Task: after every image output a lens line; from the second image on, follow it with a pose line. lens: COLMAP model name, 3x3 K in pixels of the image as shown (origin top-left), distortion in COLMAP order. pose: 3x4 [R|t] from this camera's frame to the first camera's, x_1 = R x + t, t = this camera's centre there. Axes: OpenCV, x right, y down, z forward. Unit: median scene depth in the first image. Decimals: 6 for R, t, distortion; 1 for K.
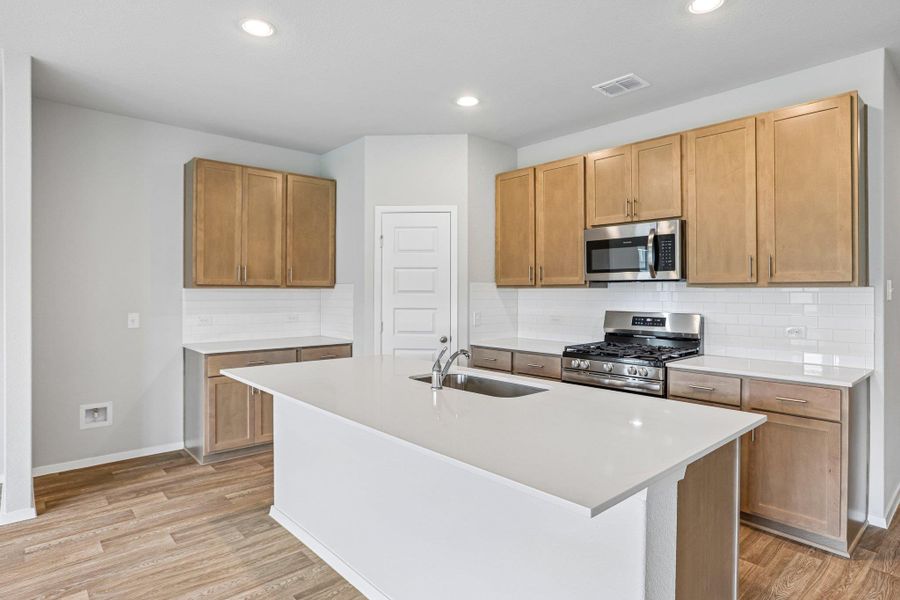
lens RADIAL K [[487.2, 0, 451.3], [0, 487.2, 294.4], [0, 0, 1]] dist [-0.012112, 0.001690]
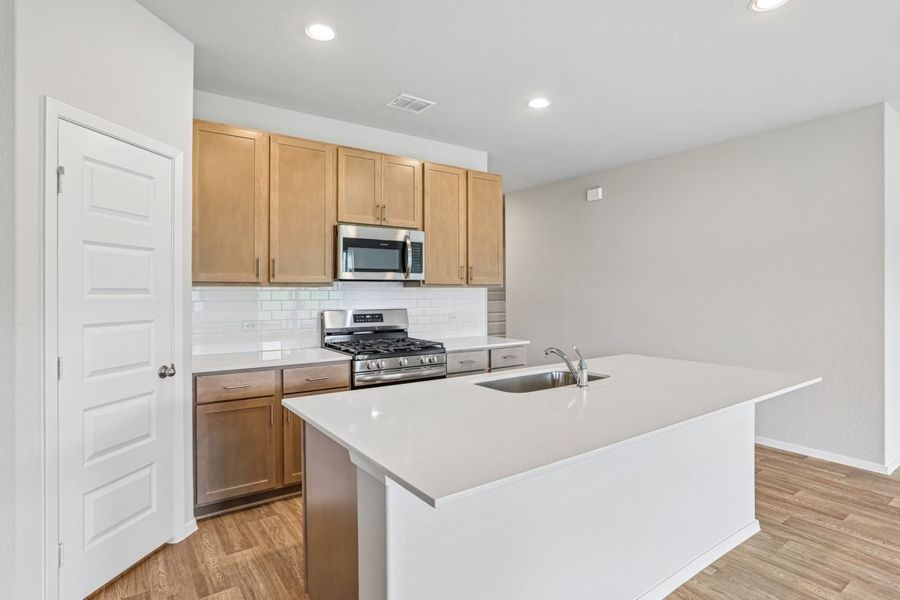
lens RADIAL K [[487.2, 0, 451.3], [0, 487.2, 294.4], [0, 0, 1]] dist [-0.012112, 0.001690]
pose [[0.114242, -0.009119, 0.993411, -0.645831], [0.004728, 0.999952, 0.008635, -0.005697], [-0.993442, 0.003711, 0.114279, 0.688732]]
